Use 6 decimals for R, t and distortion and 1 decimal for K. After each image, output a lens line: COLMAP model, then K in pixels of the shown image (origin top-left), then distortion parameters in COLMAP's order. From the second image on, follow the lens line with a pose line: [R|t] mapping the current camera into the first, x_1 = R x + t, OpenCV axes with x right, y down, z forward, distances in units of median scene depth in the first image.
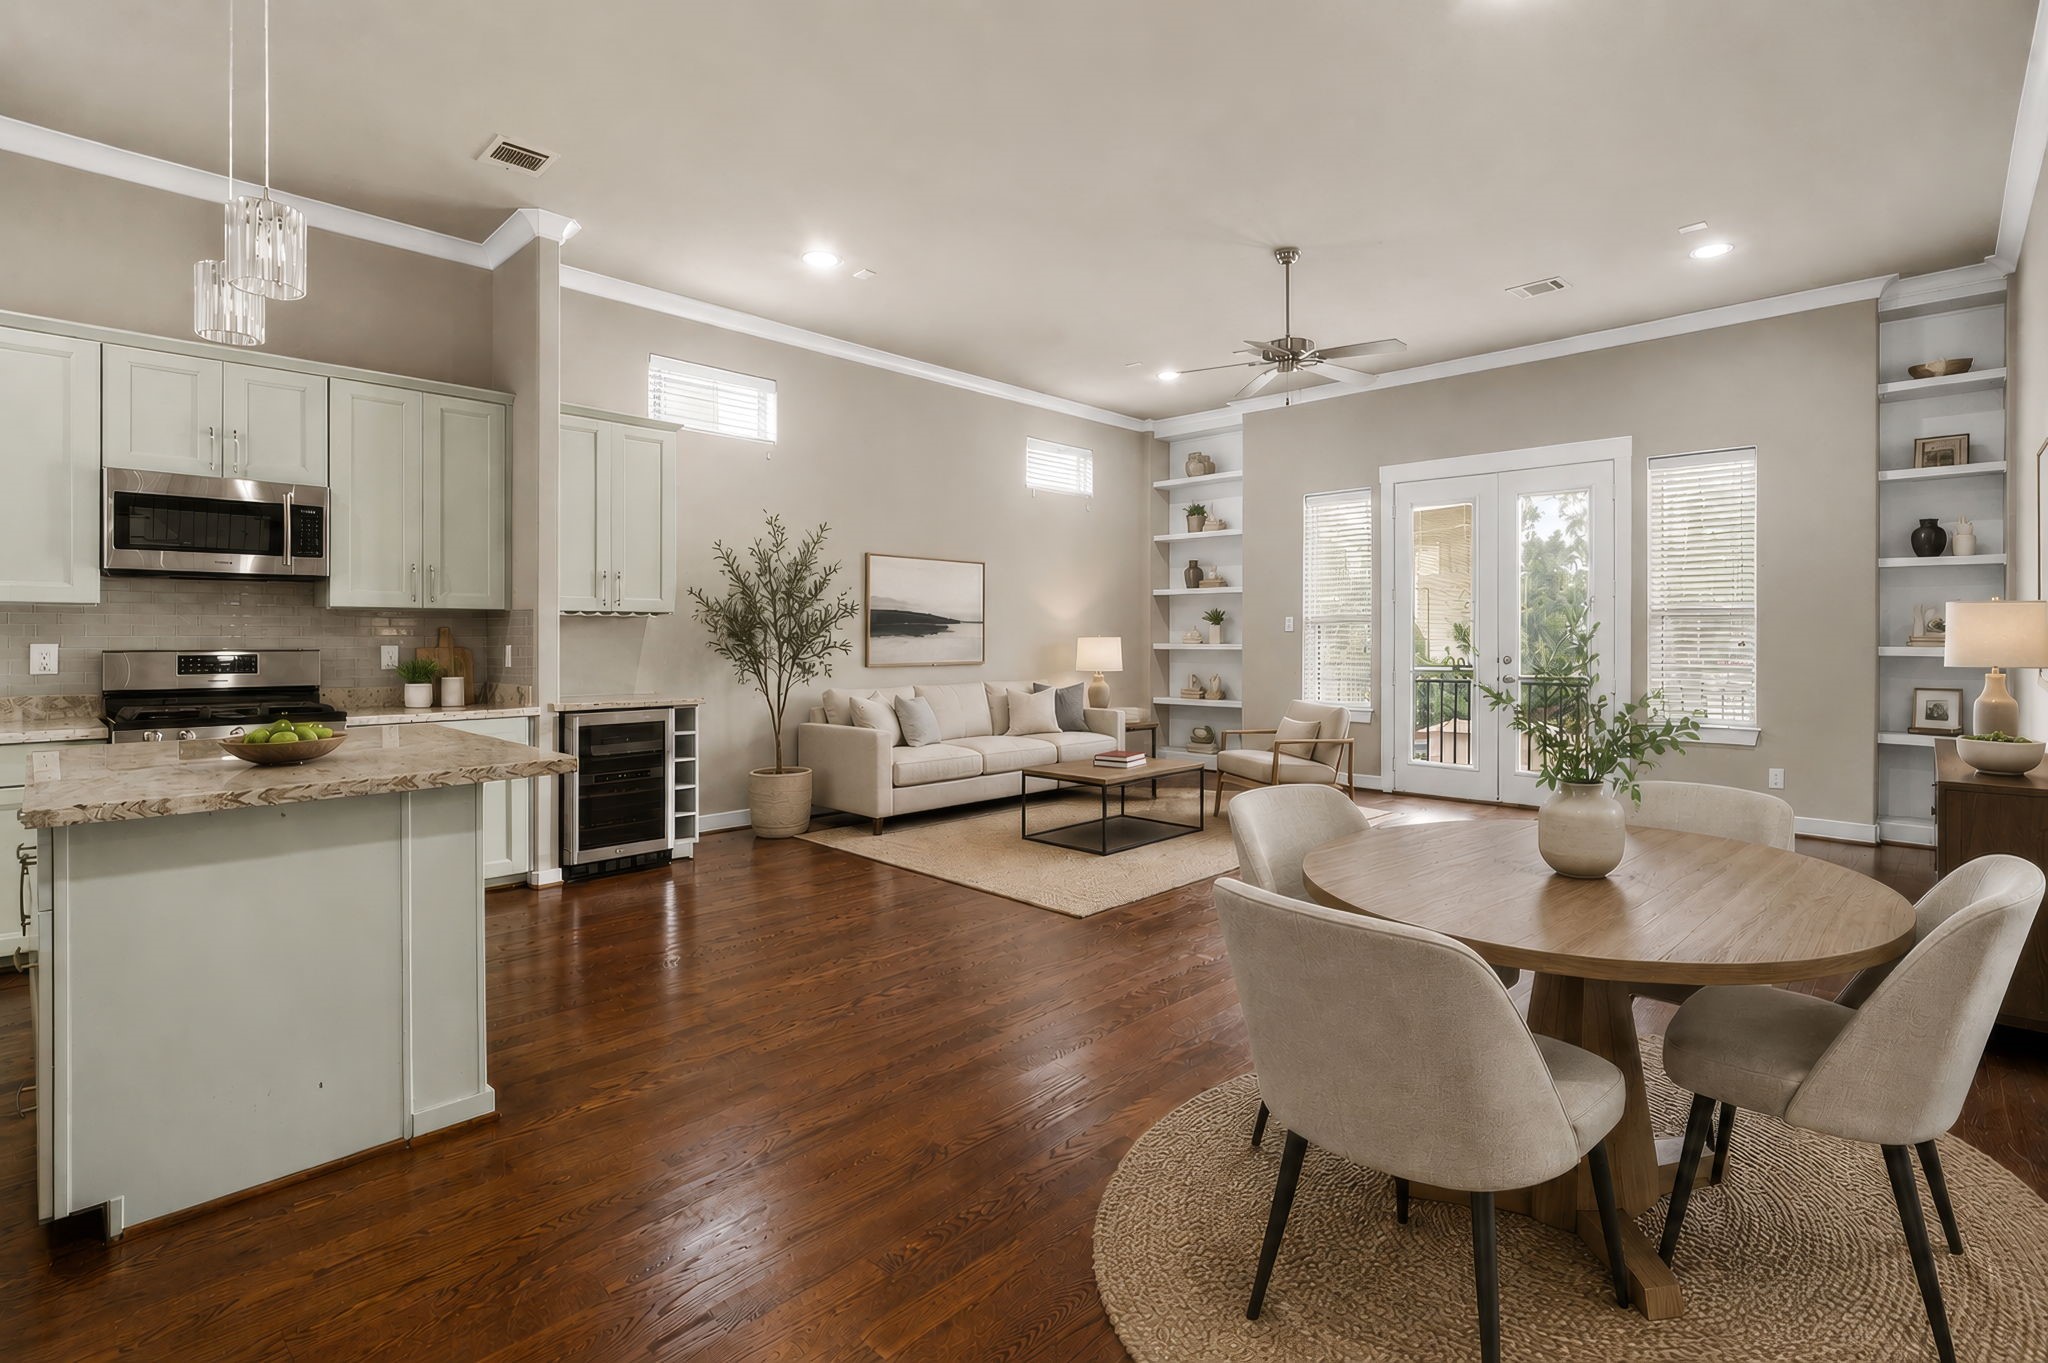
lens RADIAL K [[951.4, 0, 1024.5], [0, 951.4, 635.2], [0, 0, 1]] dist [-0.008447, 0.001234]
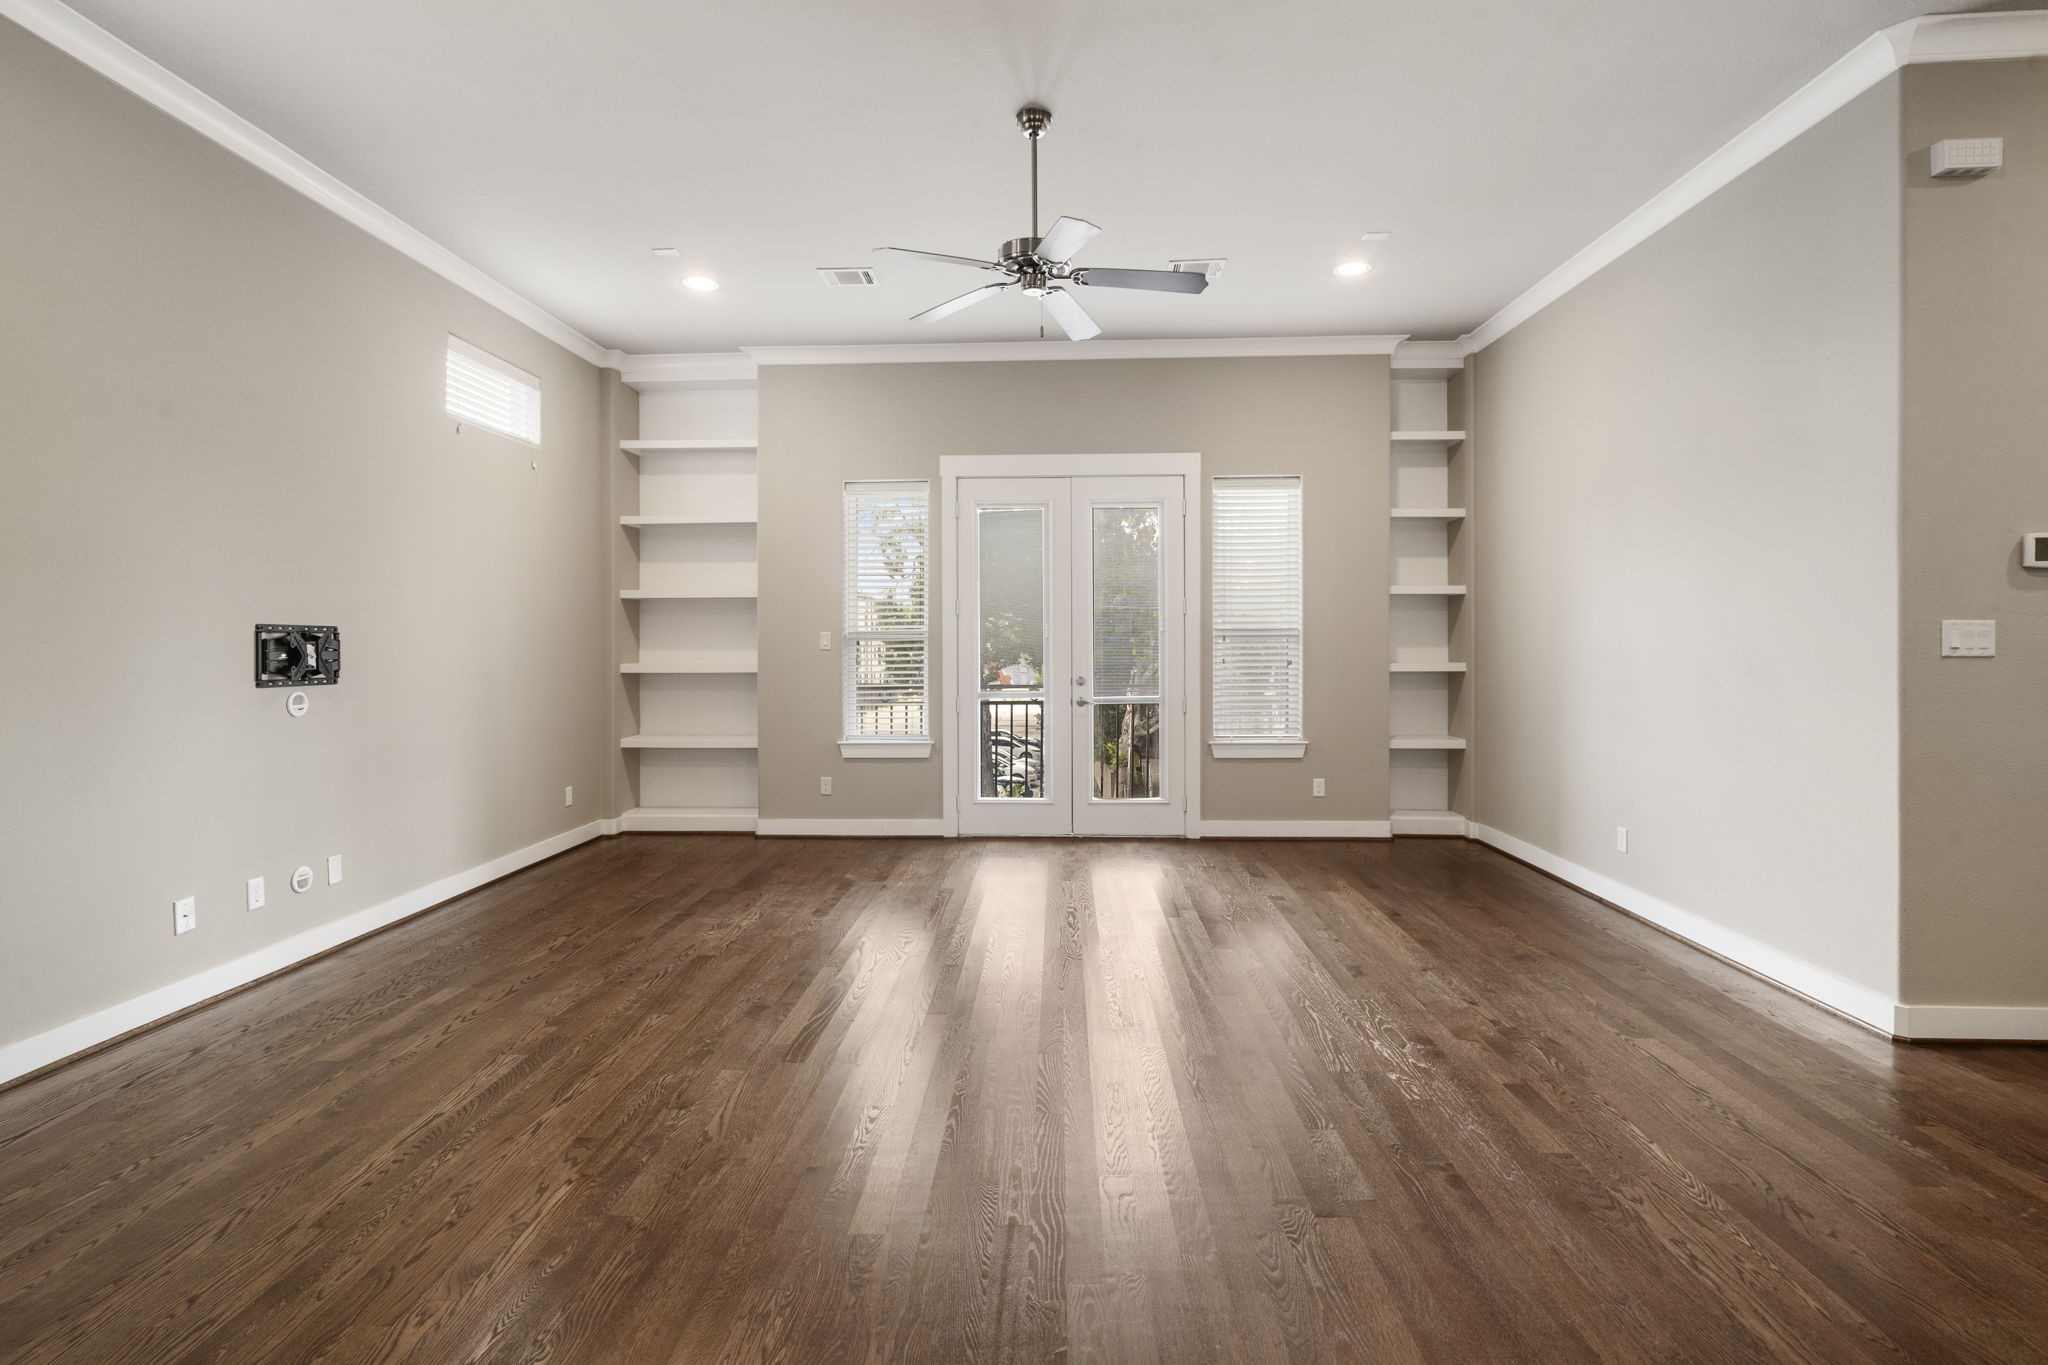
lens RADIAL K [[951.4, 0, 1024.9], [0, 951.4, 645.1], [0, 0, 1]] dist [-0.008447, 0.001234]
pose [[0.756499, -0.002135, 0.653992, -0.150412], [0.000433, 0.999996, 0.002764, -0.012511], [-0.653995, -0.001807, 0.756497, 0.374949]]
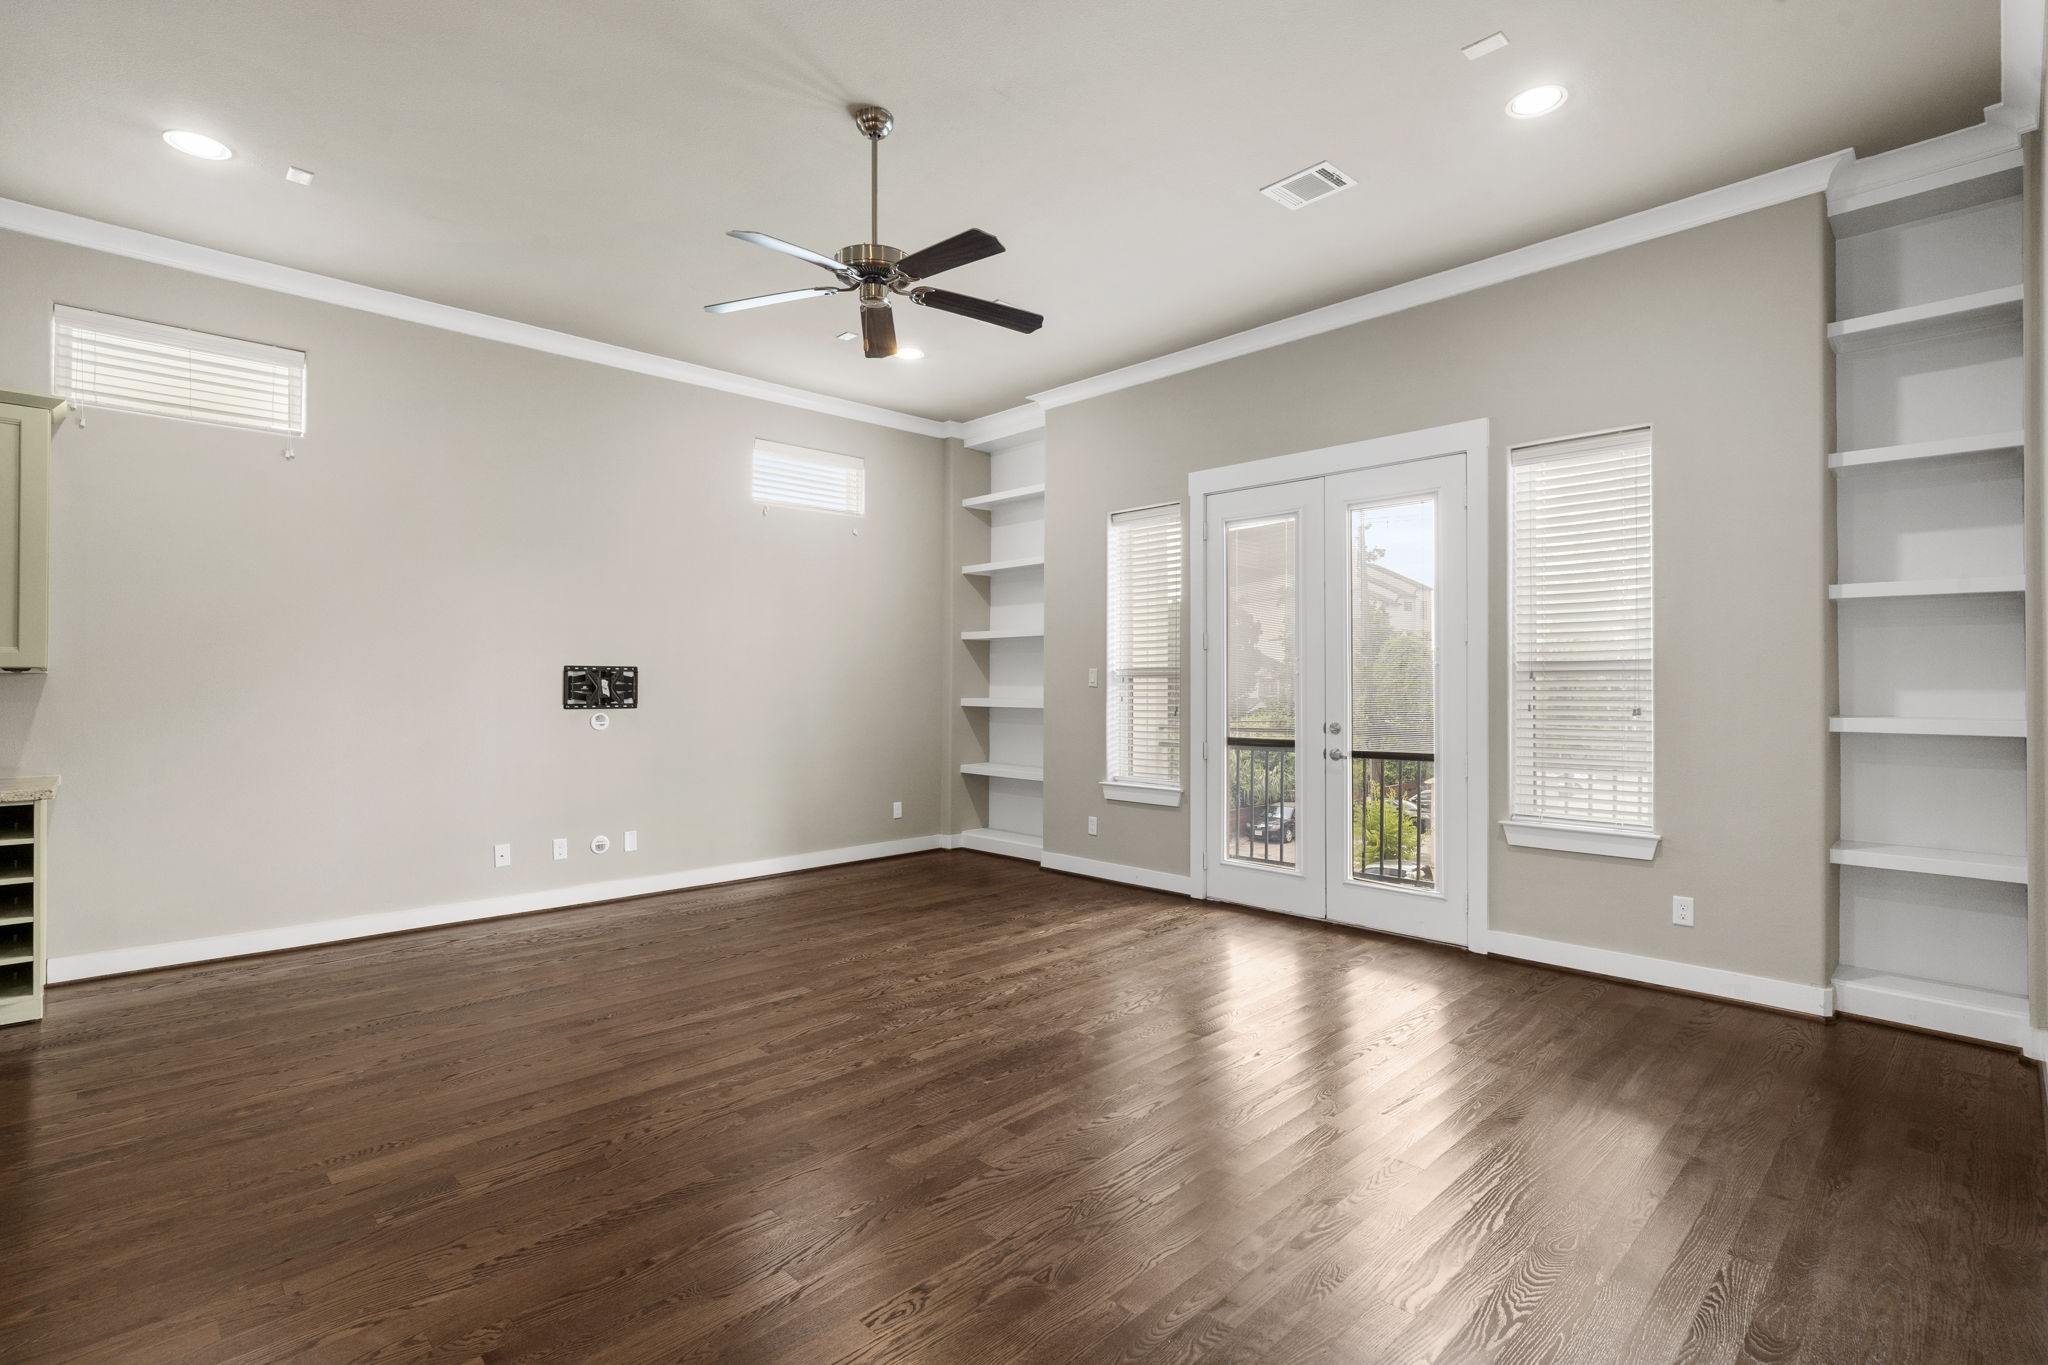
lens RADIAL K [[951.4, 0, 1011.3], [0, 951.4, 672.6], [0, 0, 1]] dist [-0.008447, 0.001234]
pose [[0.999348, 0.002154, -0.036031, 0.313087], [-0.002367, 0.999980, -0.005885, -0.013698], [0.036018, 0.005966, 0.999333, 0.279940]]
